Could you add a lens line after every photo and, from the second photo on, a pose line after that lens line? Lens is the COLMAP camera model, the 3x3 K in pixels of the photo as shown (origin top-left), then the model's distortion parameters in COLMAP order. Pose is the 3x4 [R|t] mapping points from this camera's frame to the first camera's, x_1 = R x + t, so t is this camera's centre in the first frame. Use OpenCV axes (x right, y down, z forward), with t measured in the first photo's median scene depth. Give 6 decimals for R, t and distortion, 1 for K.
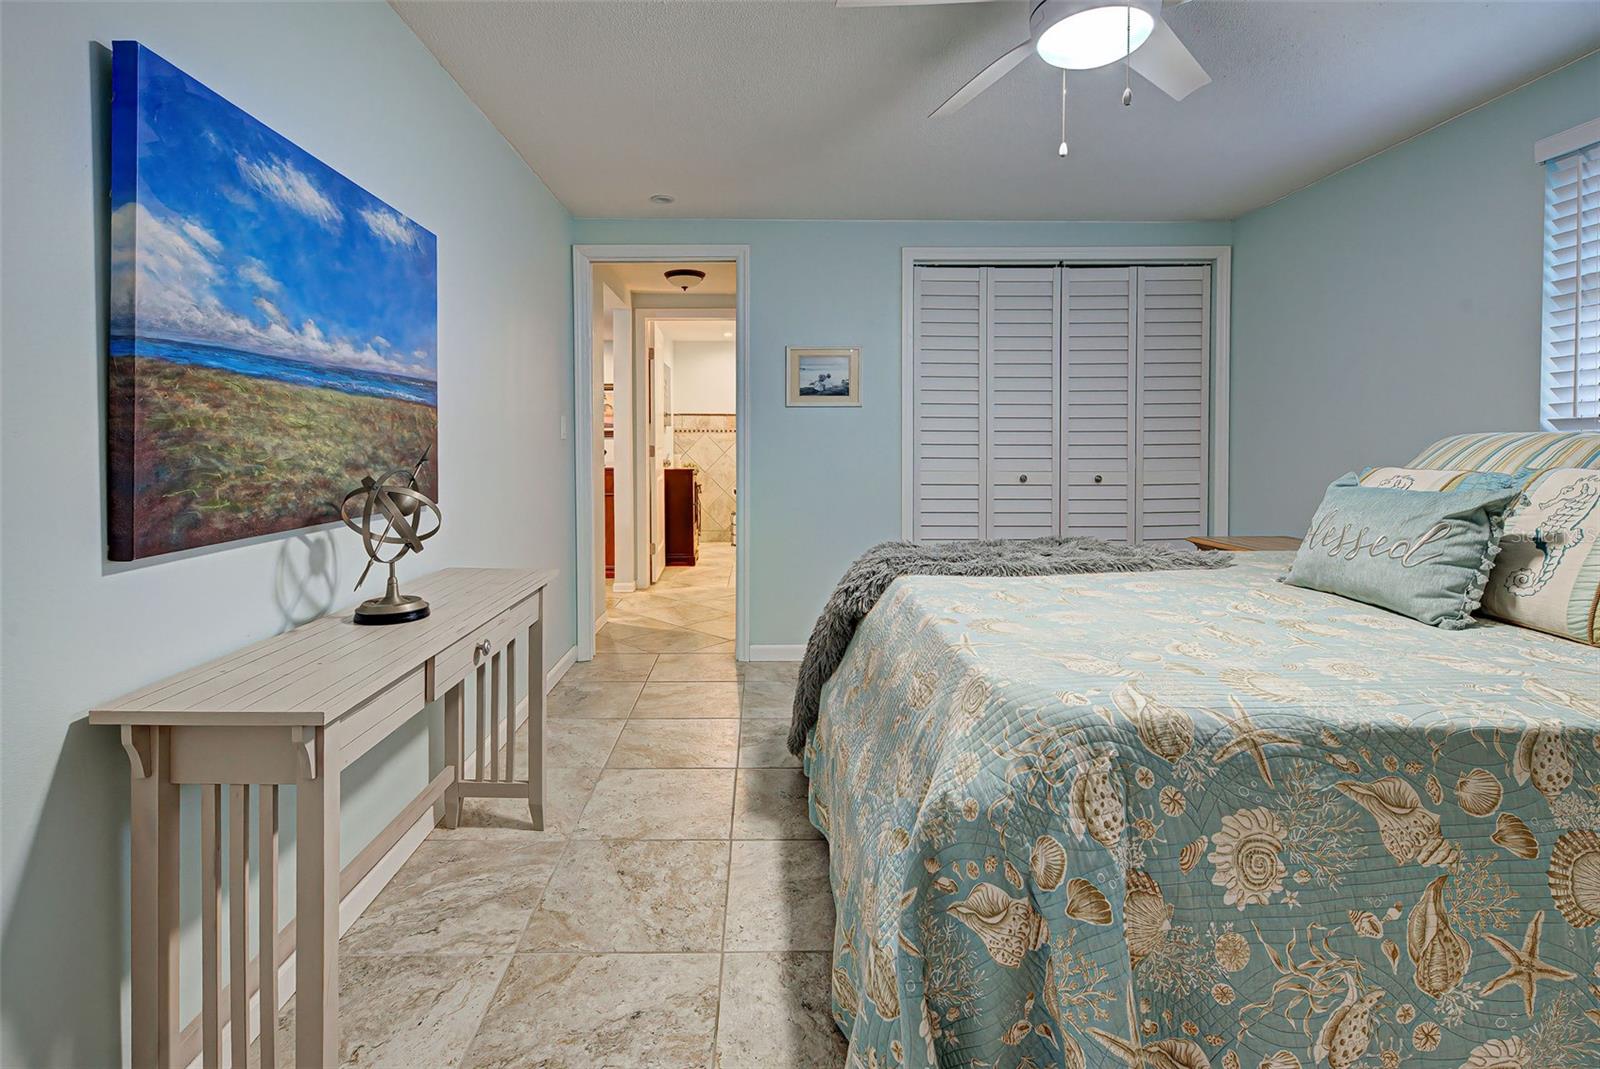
lens RADIAL K [[756.2, 0, 723.3], [0, 756.2, 453.9], [0, 0, 1]] dist [0.004280, -0.001198]
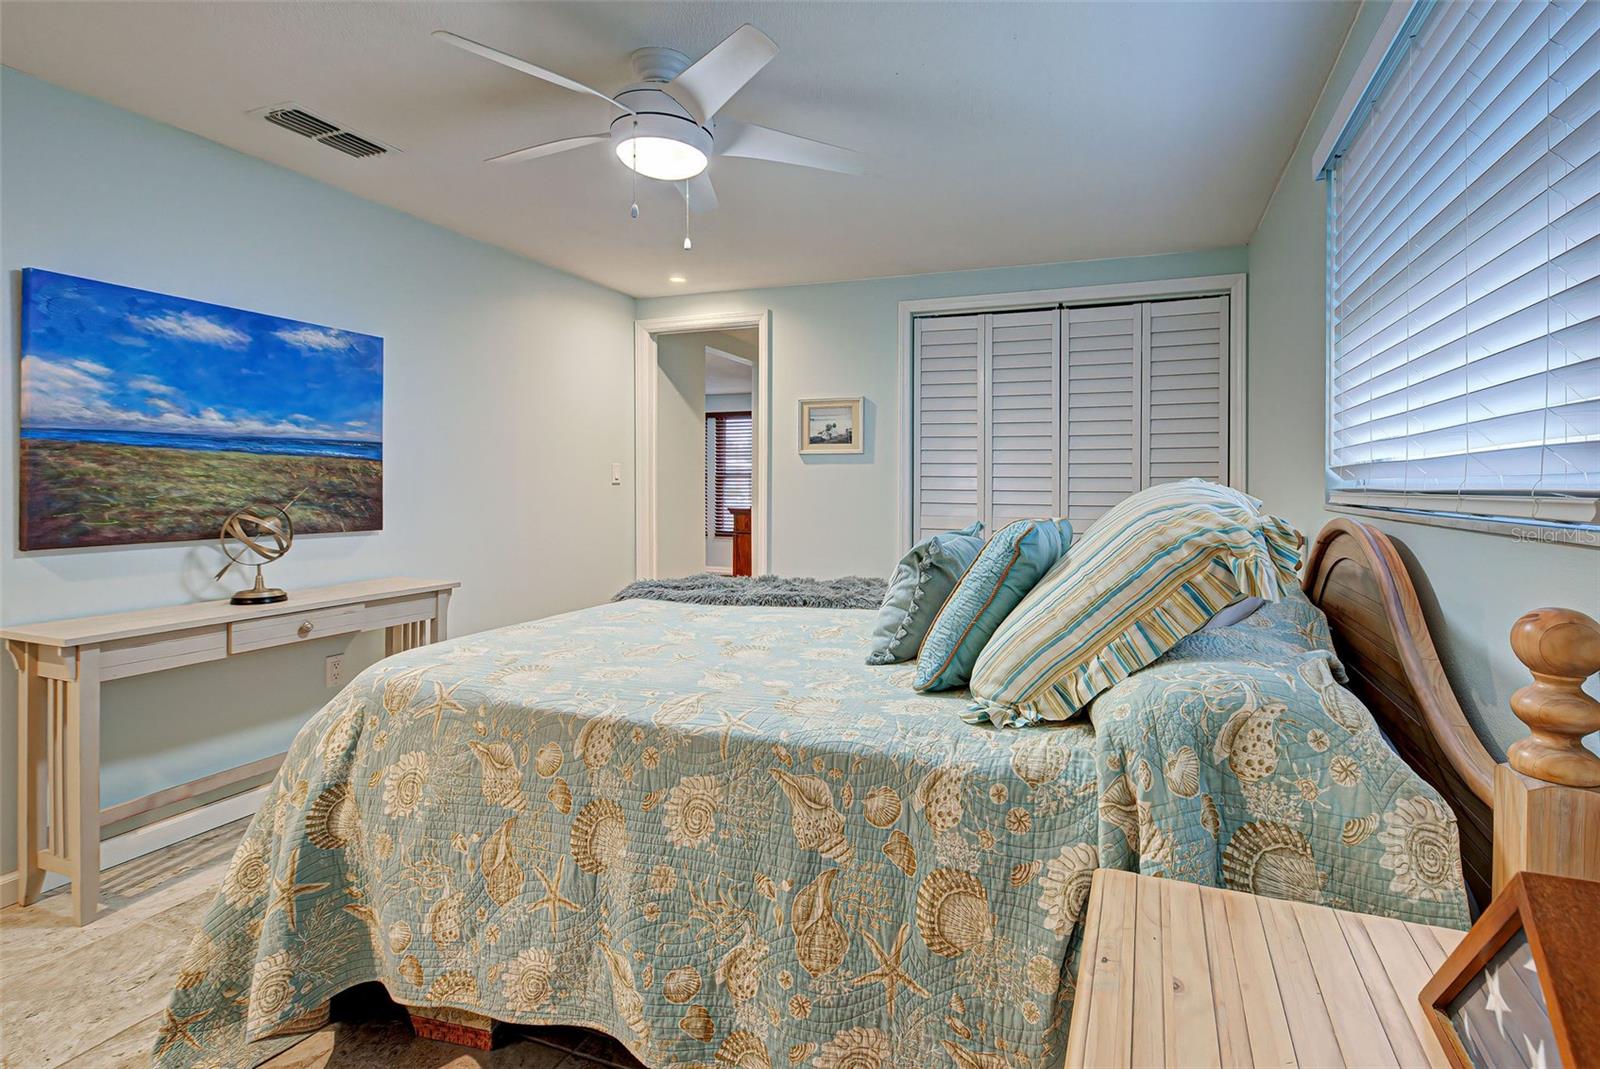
lens RADIAL K [[747.2, 0, 798.1], [0, 747.2, 481.3], [0, 0, 1]] dist [0.003651, -0.001139]
pose [[0.940696, 0.004009, -0.339227, 1.206728], [-0.010572, 0.999791, -0.017502, -0.010901], [0.339086, 0.020050, 0.940542, -0.051056]]
